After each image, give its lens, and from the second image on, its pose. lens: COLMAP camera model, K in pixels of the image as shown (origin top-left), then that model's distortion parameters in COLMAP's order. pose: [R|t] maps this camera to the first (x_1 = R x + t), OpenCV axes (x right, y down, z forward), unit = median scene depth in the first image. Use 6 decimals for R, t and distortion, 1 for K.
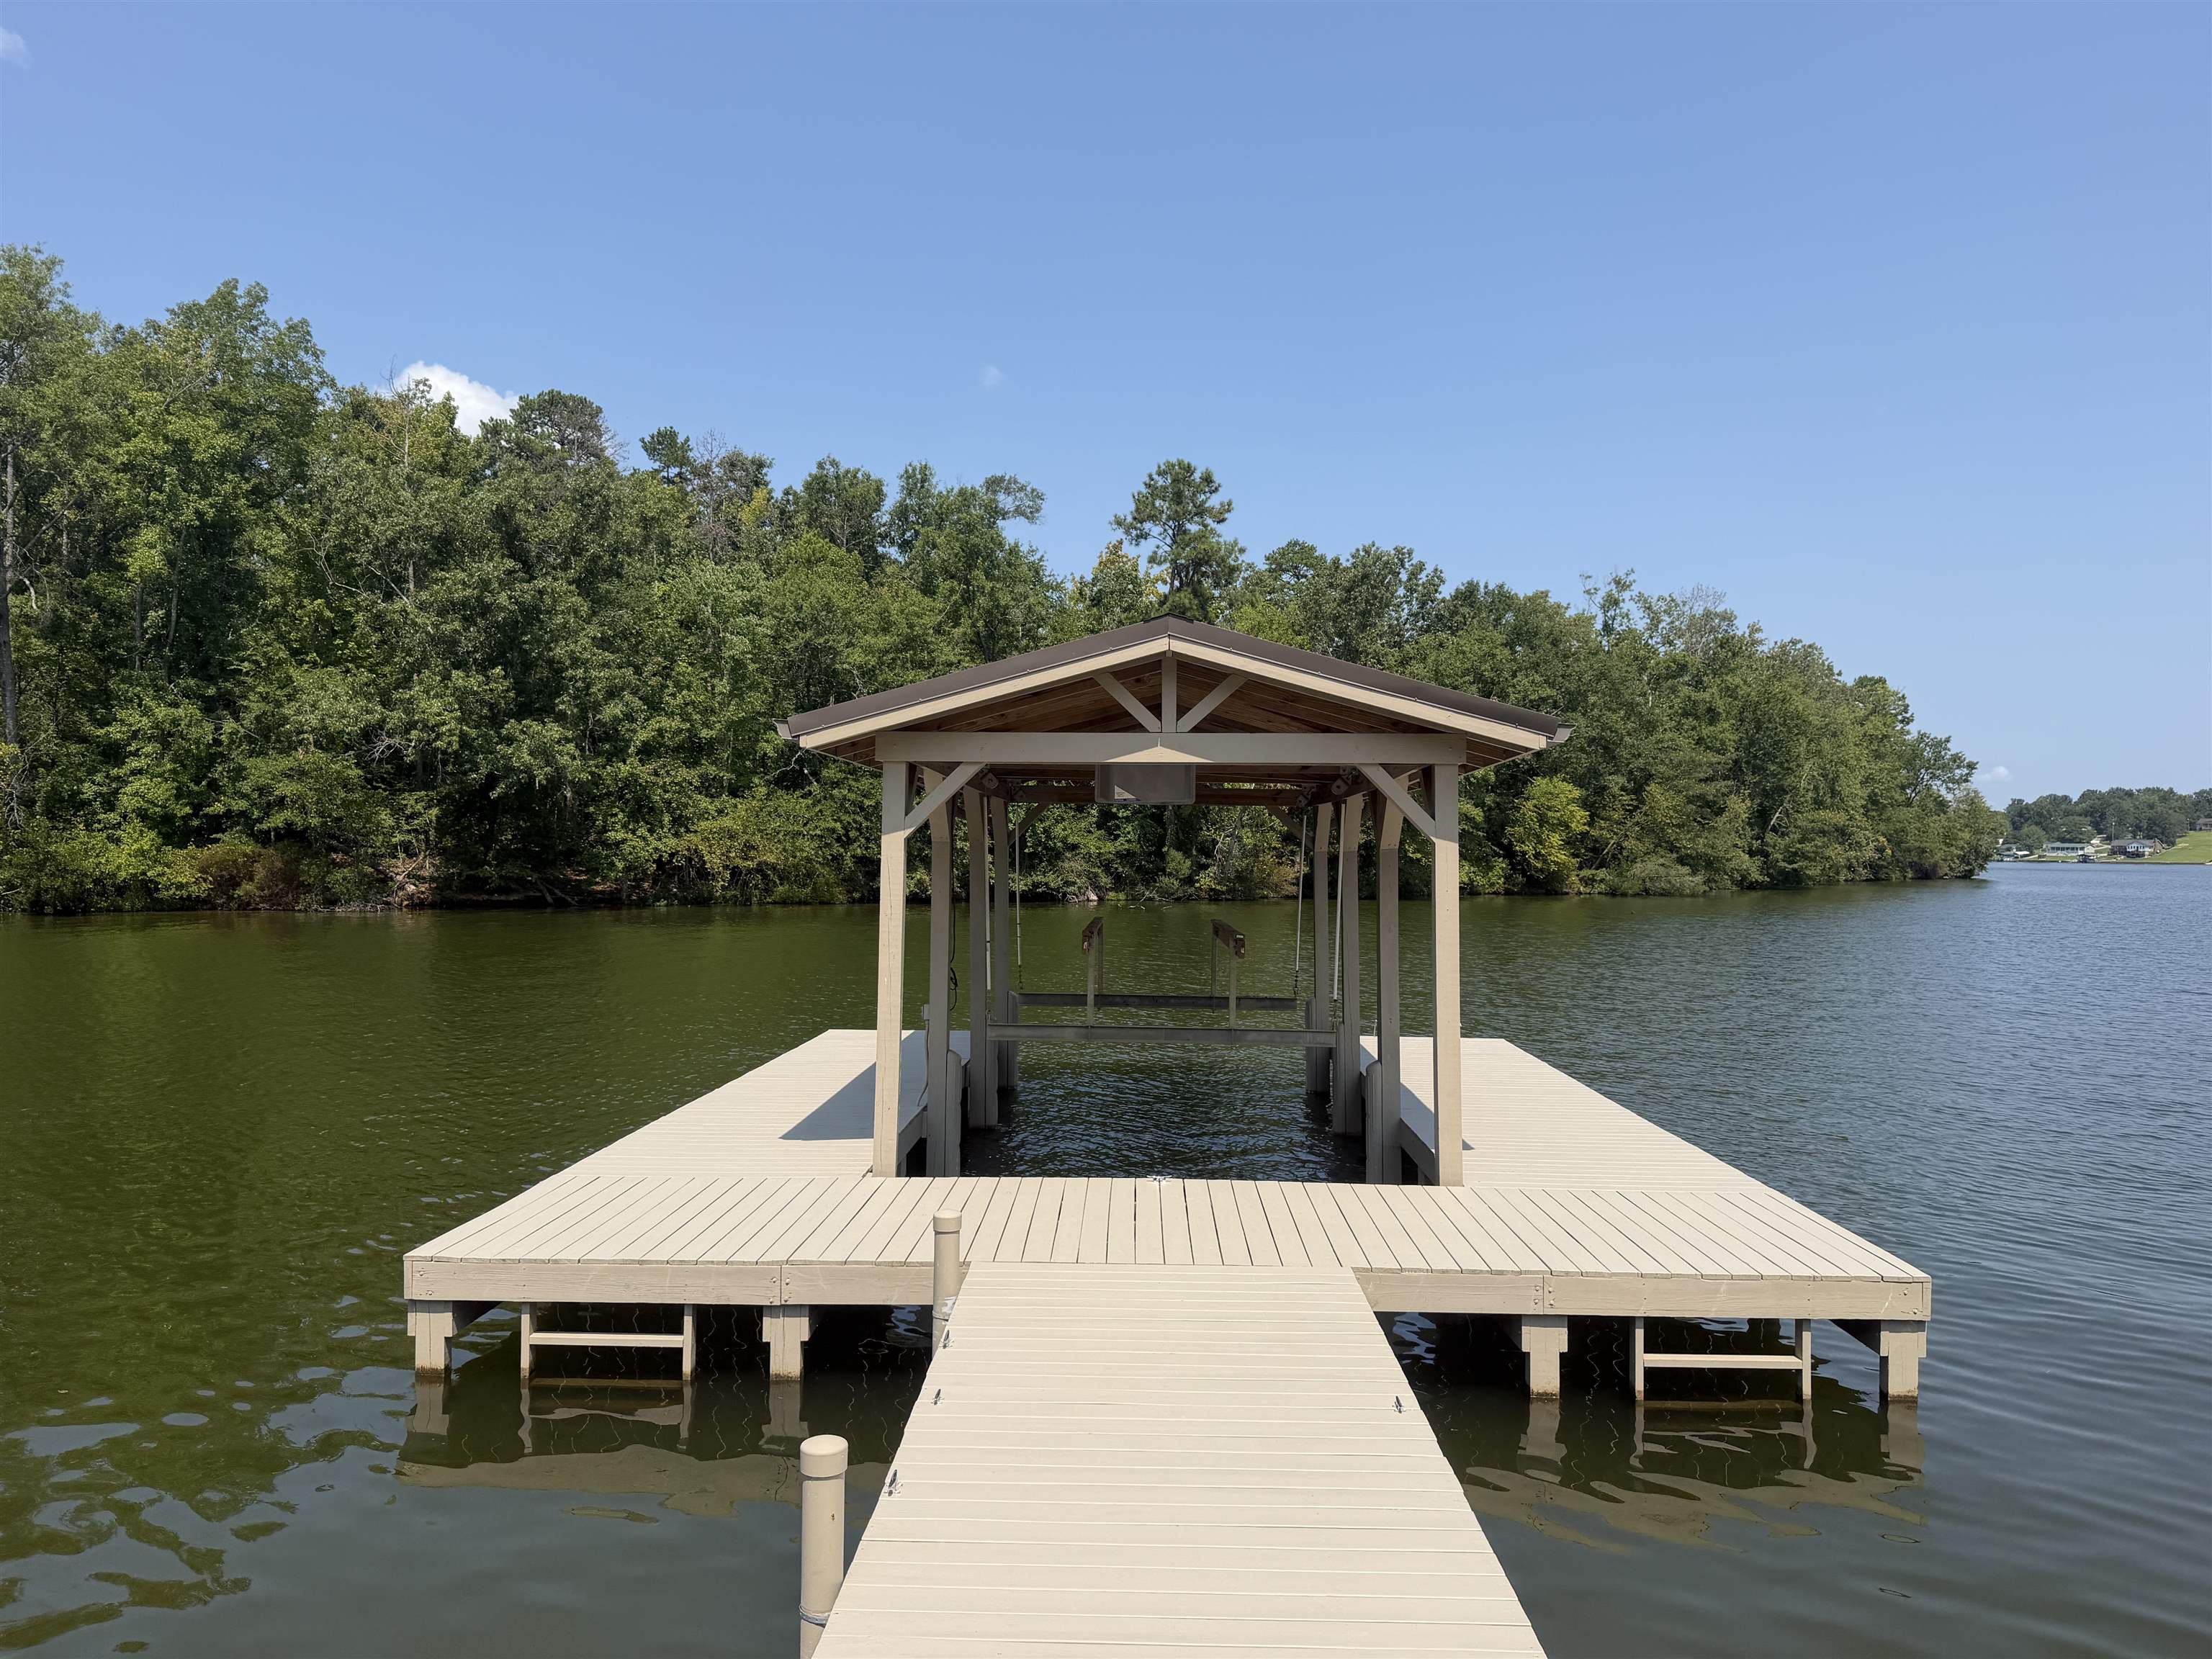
lens RADIAL K [[1543.0, 0, 1106.0], [0, 1543.0, 829.5], [0, 0, 1]] dist [0.098132, -0.142250]
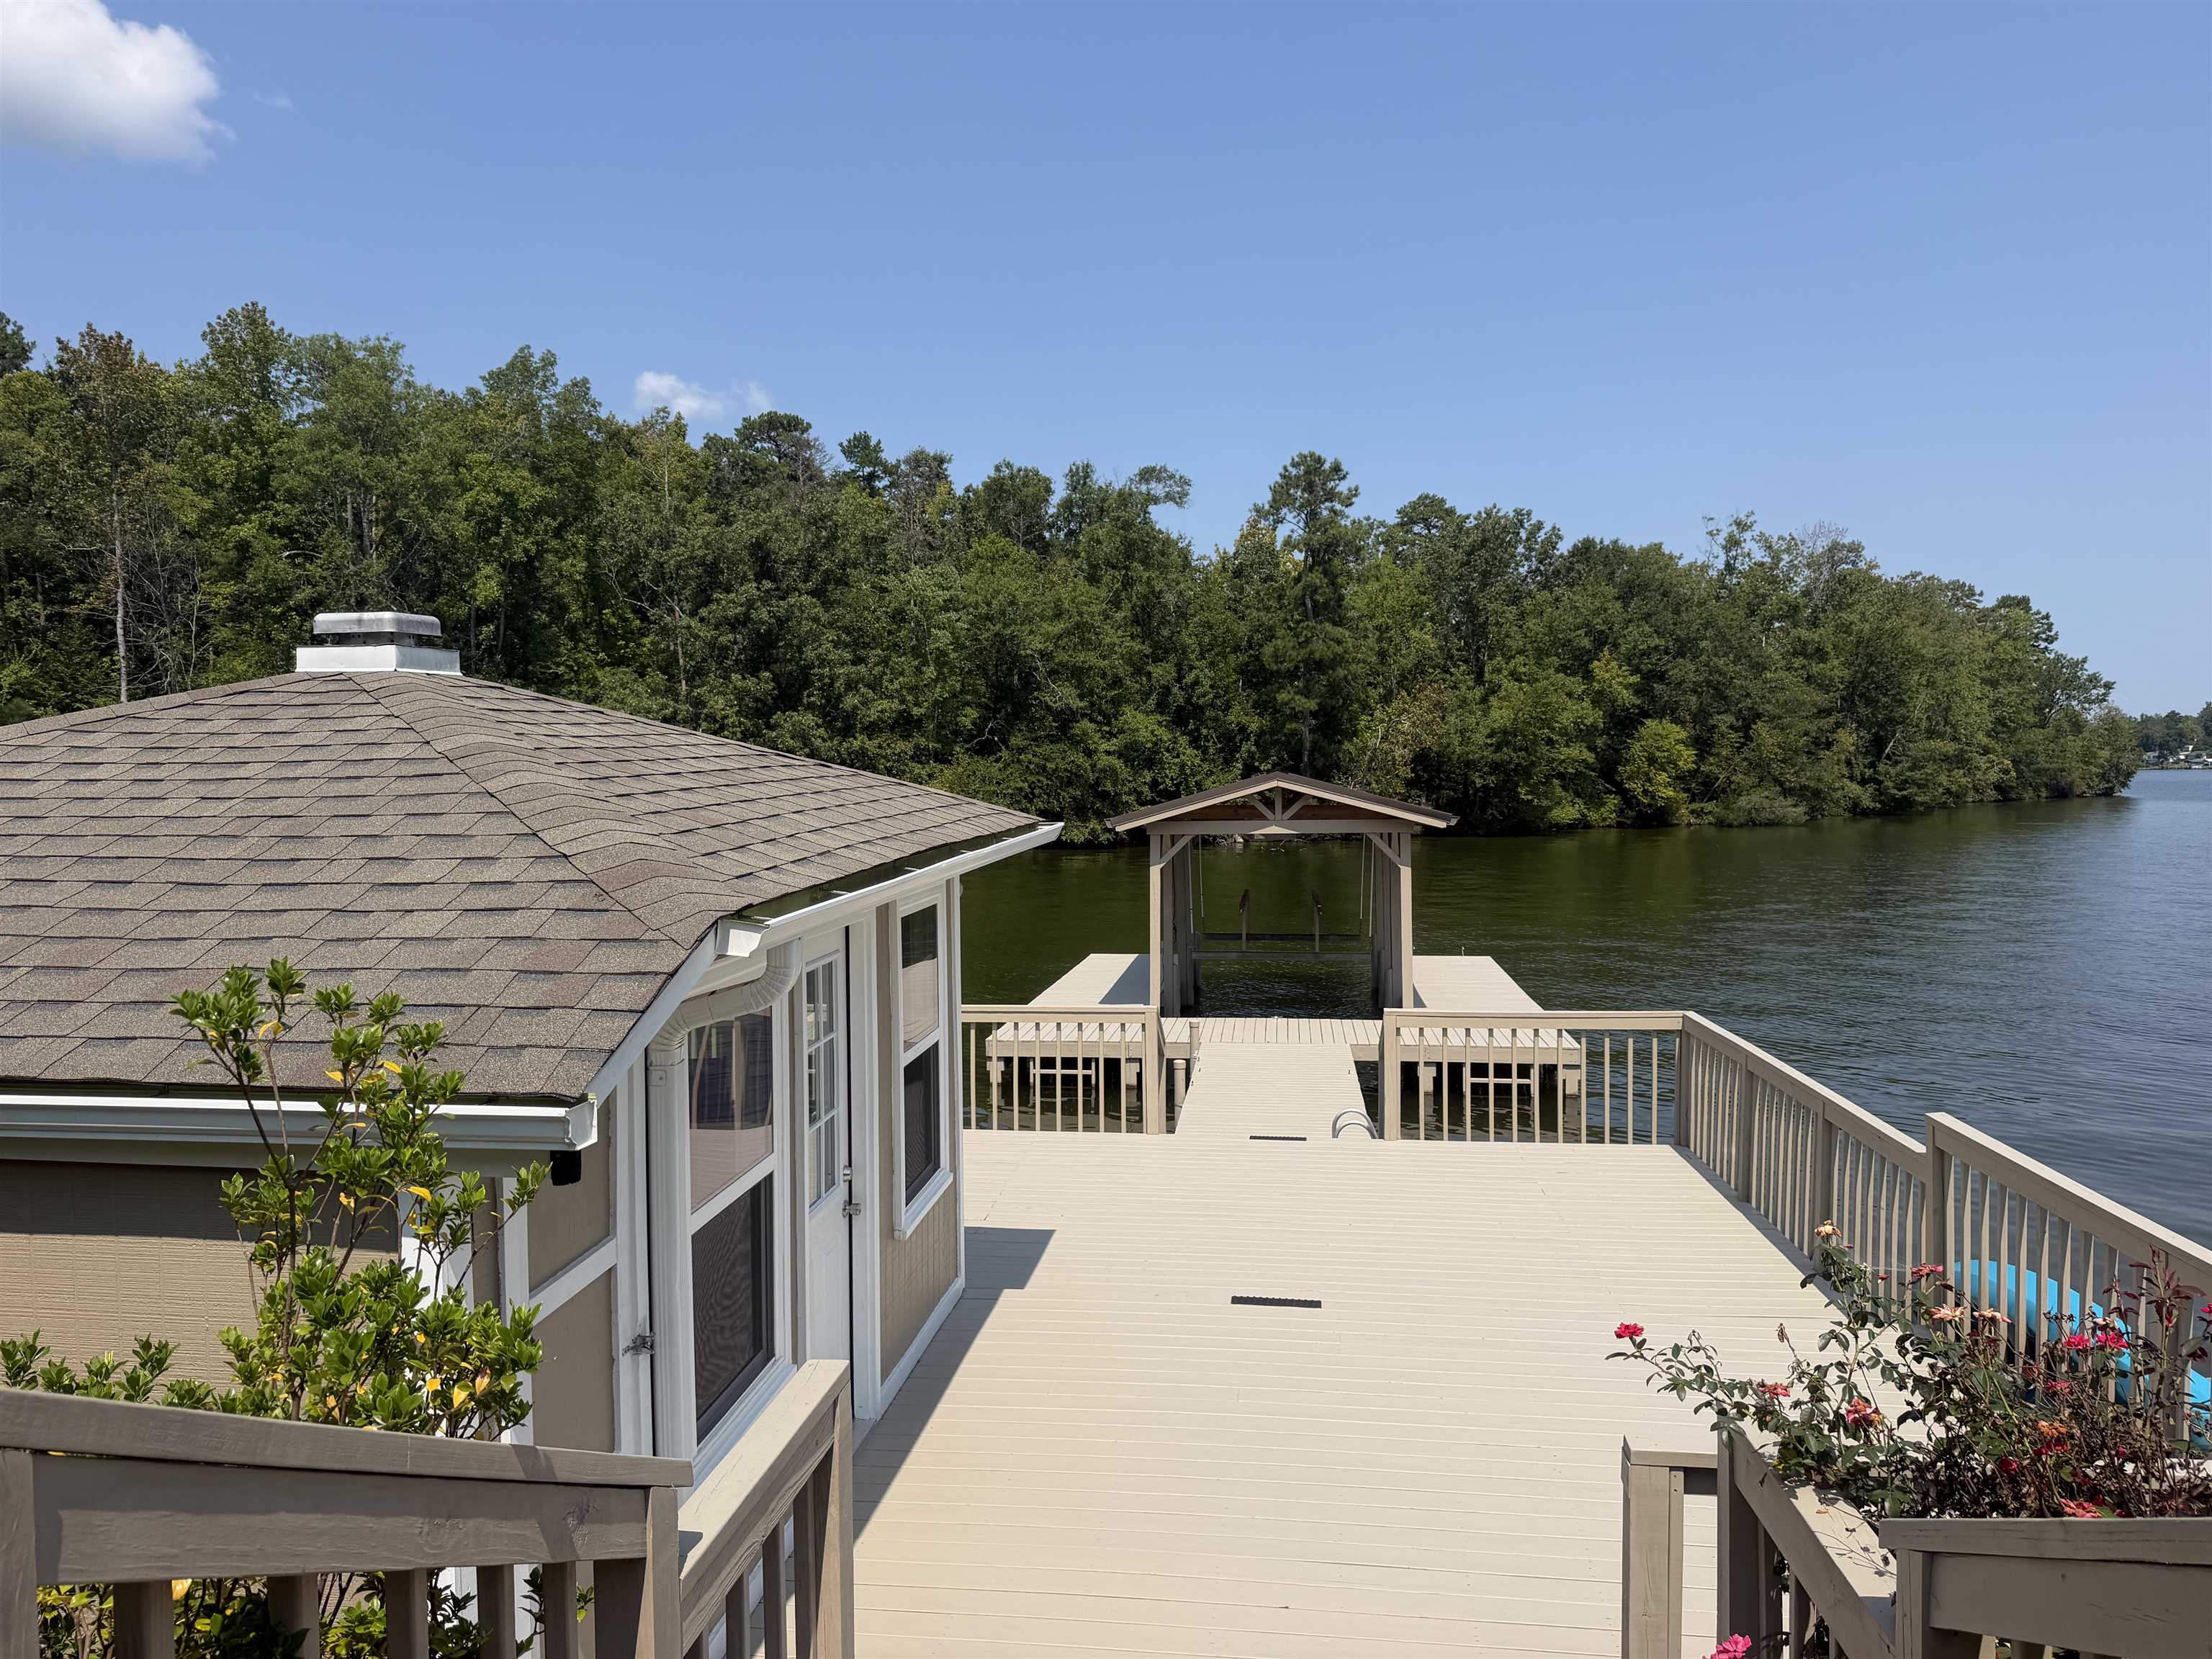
lens RADIAL K [[1550.3, 0, 1105.1], [0, 1550.3, 849.6], [0, 0, 1]] dist [0.089977, -0.150750]
pose [[0.995520, -0.013953, -0.093514, 0.000085], [0.019735, 0.997930, 0.061203, -0.021804], [0.092467, -0.062775, 0.993735, -0.166070]]
